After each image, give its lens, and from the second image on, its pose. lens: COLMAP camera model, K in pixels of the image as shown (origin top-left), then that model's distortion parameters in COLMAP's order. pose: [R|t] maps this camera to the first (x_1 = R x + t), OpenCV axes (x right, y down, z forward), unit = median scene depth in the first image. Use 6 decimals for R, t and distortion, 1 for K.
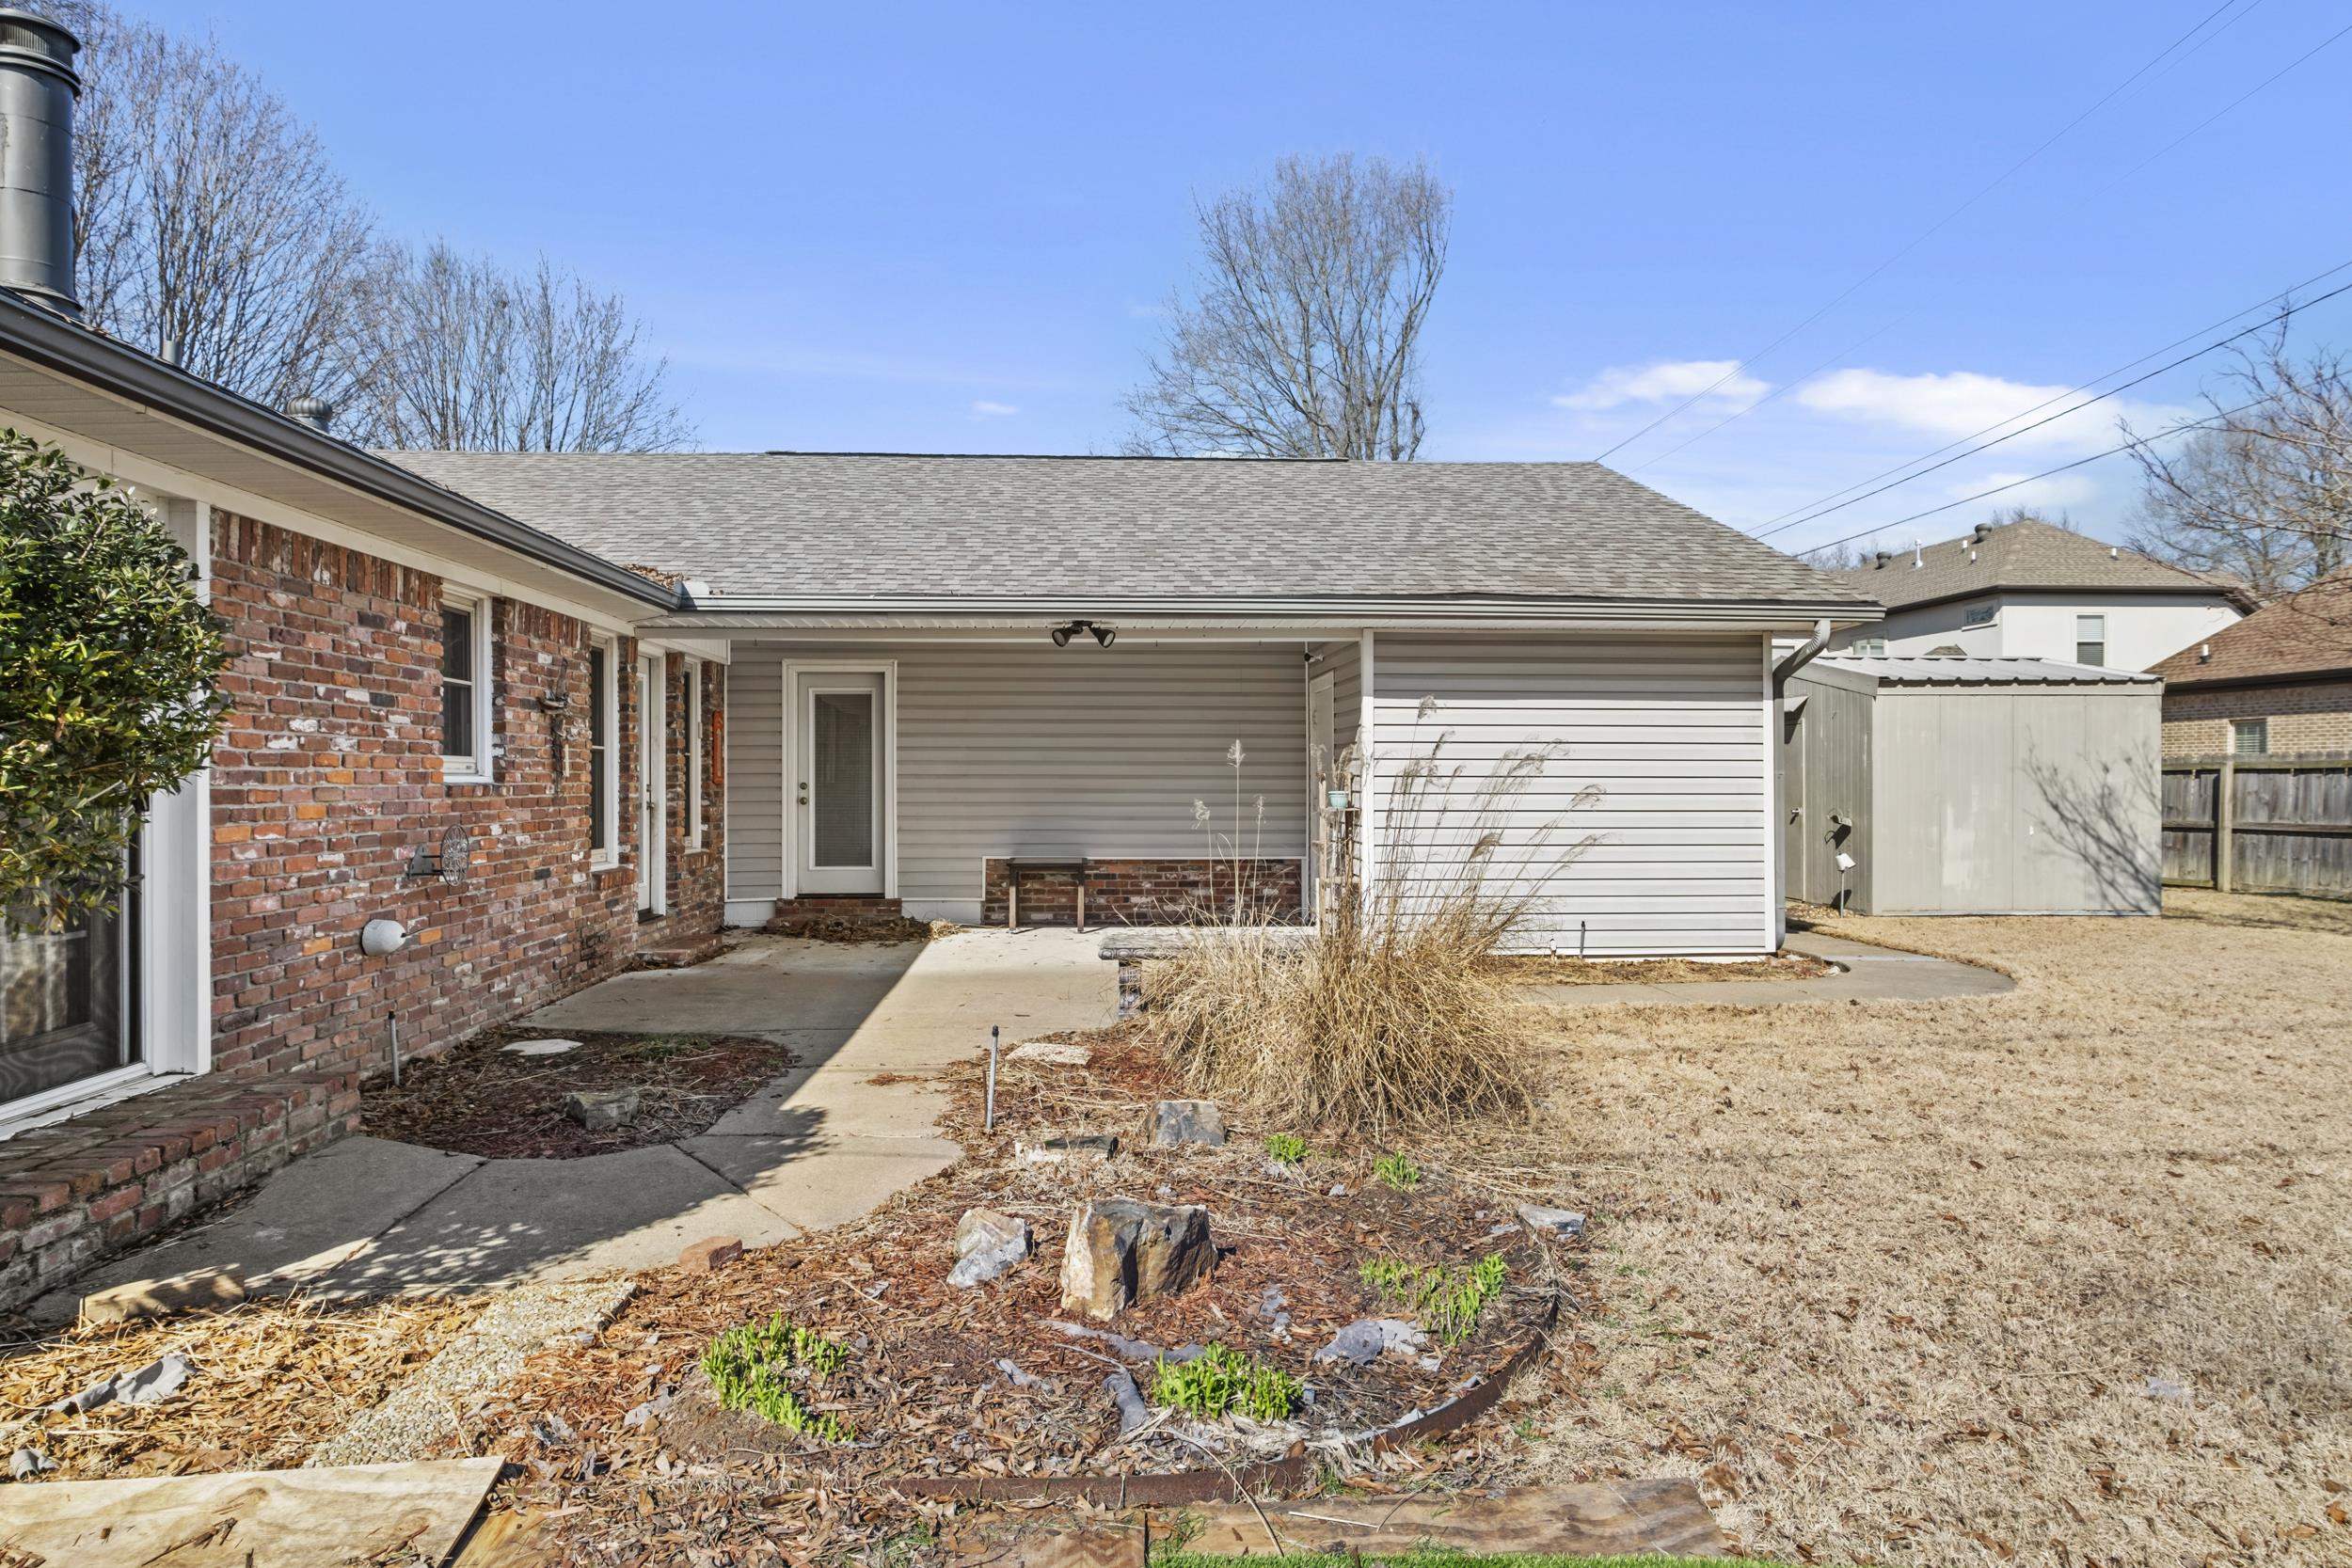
lens RADIAL K [[1296.0, 0, 1176.0], [0, 1296.0, 792.1], [0, 0, 1]] dist [0.003668, 0.000061]
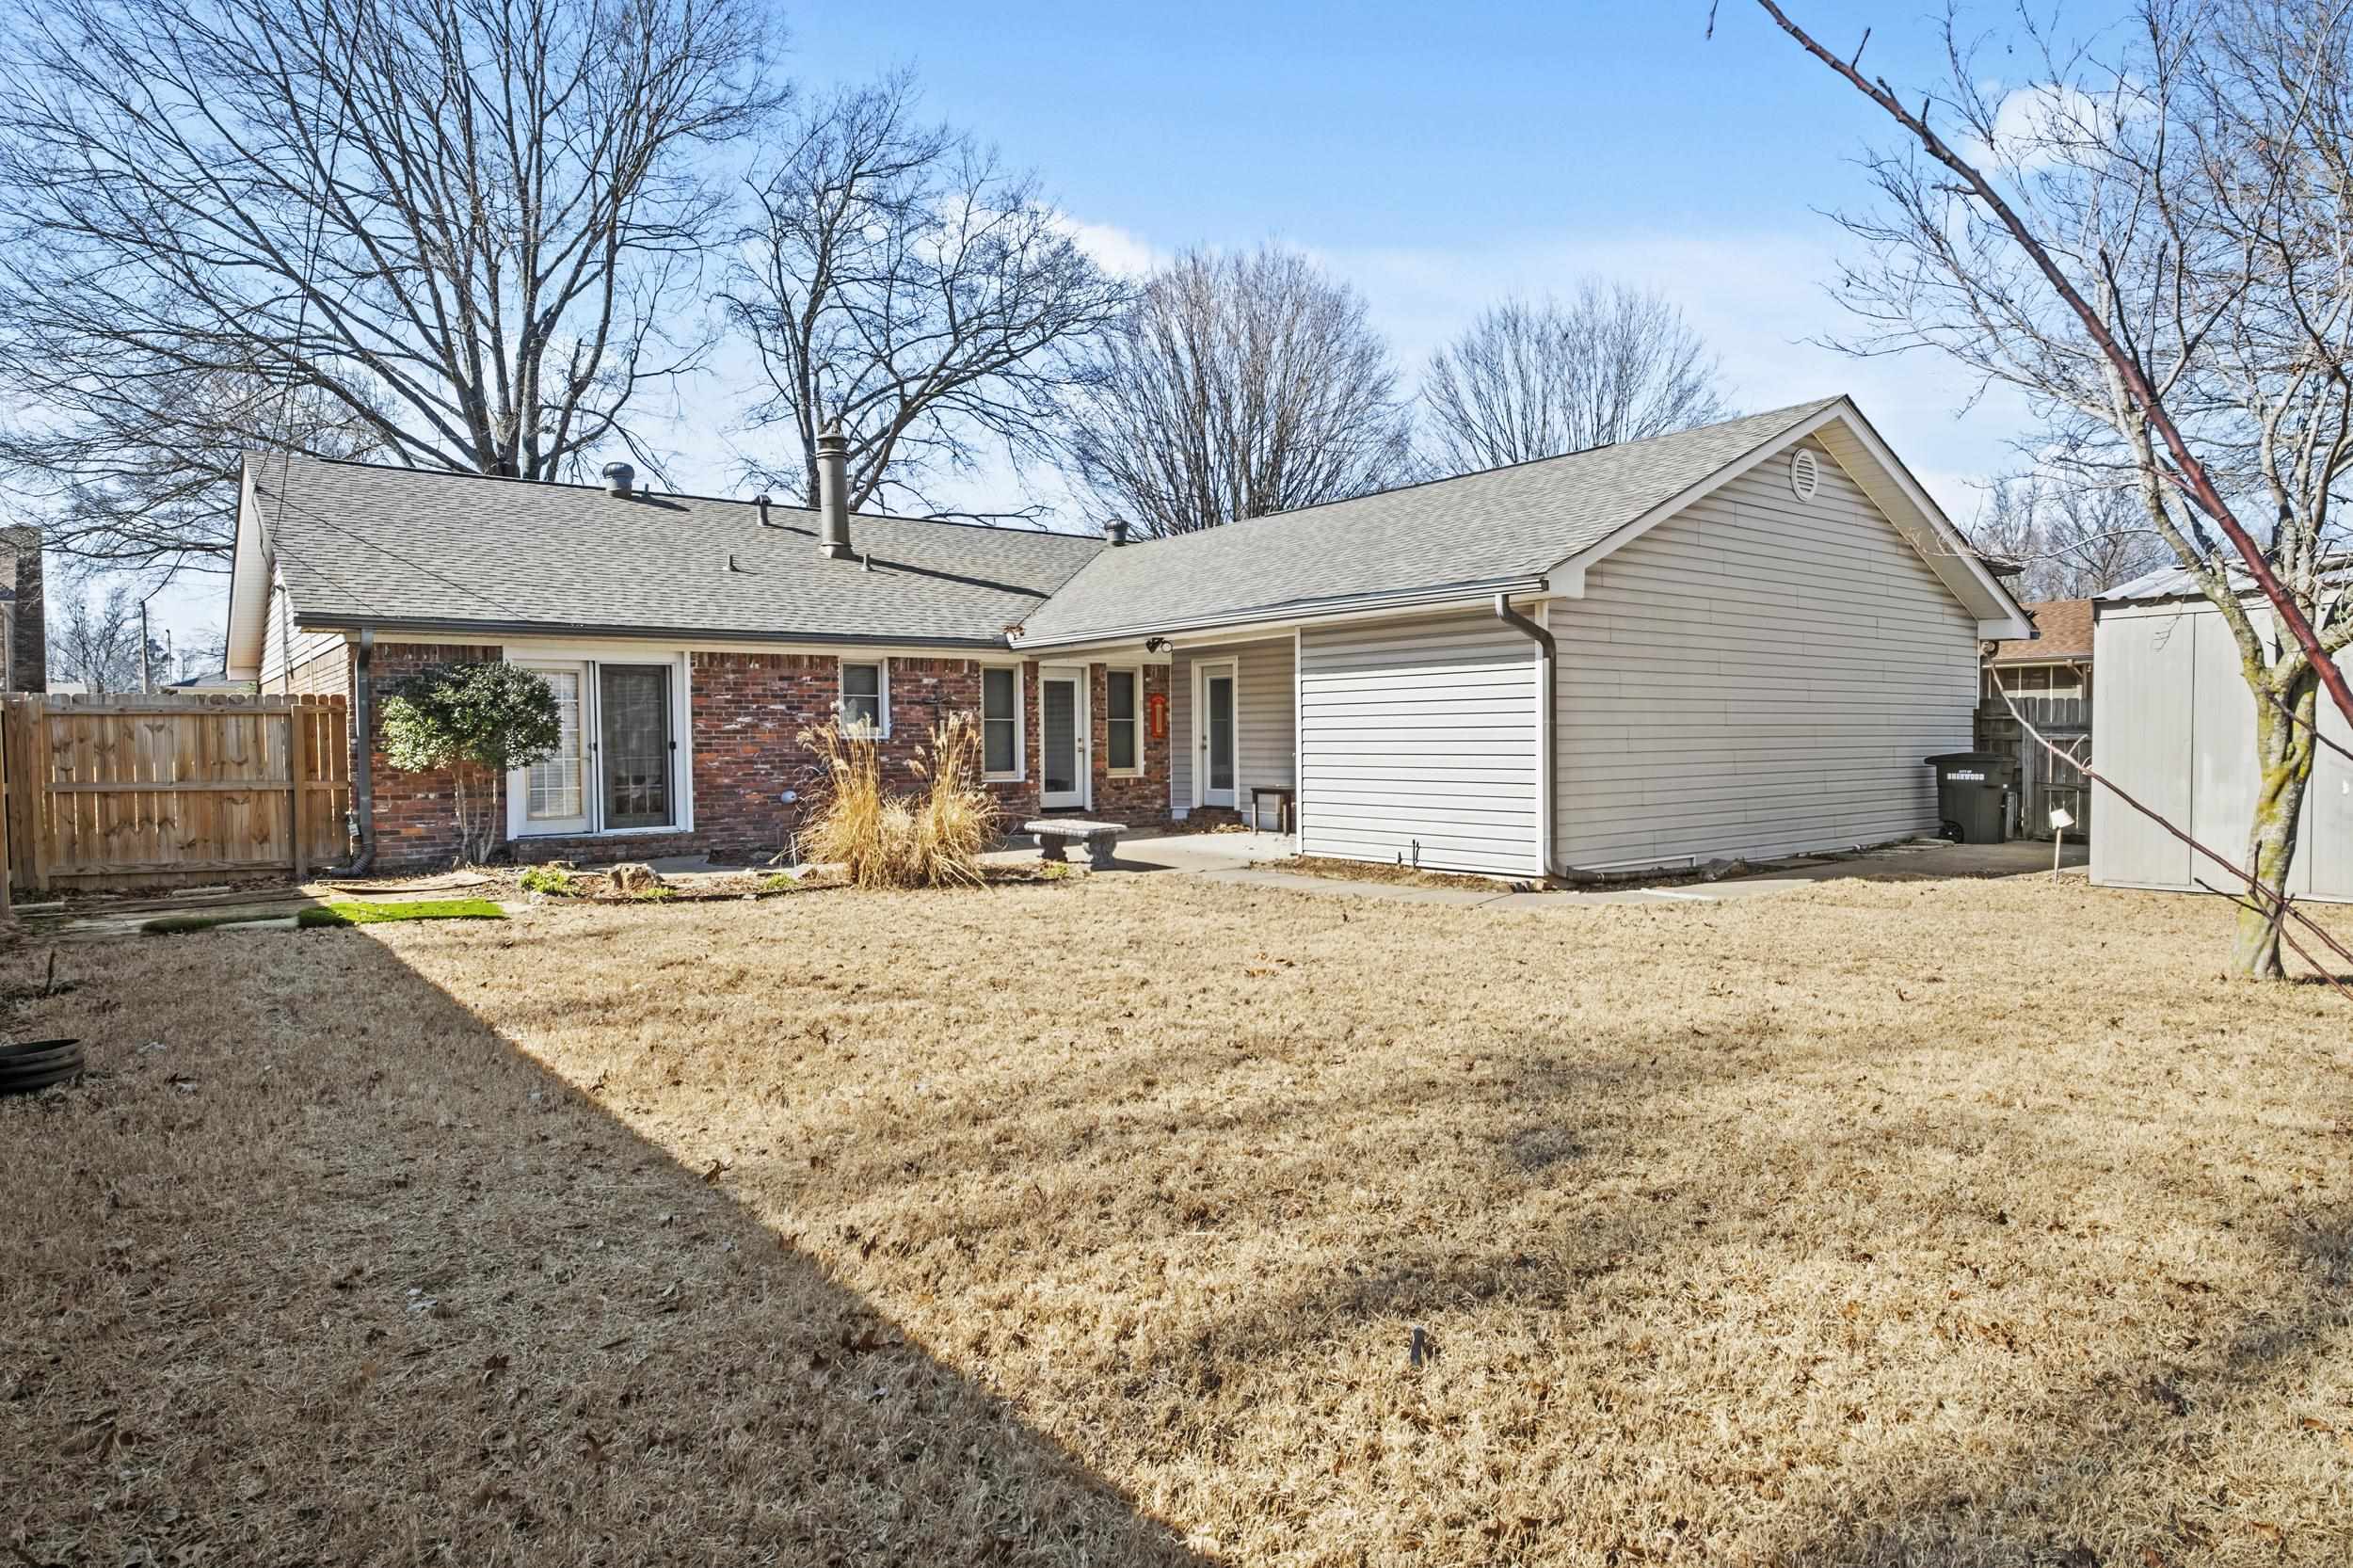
lens RADIAL K [[1296.6, 0, 1178.7], [0, 1296.6, 776.8], [0, 0, 1]] dist [0.003668, 0.000061]
pose [[0.588246, 0.017387, -0.808495, 1.246216], [0.003725, 0.999700, 0.024208, 0.004889], [0.808673, -0.017252, 0.588005, 0.050099]]
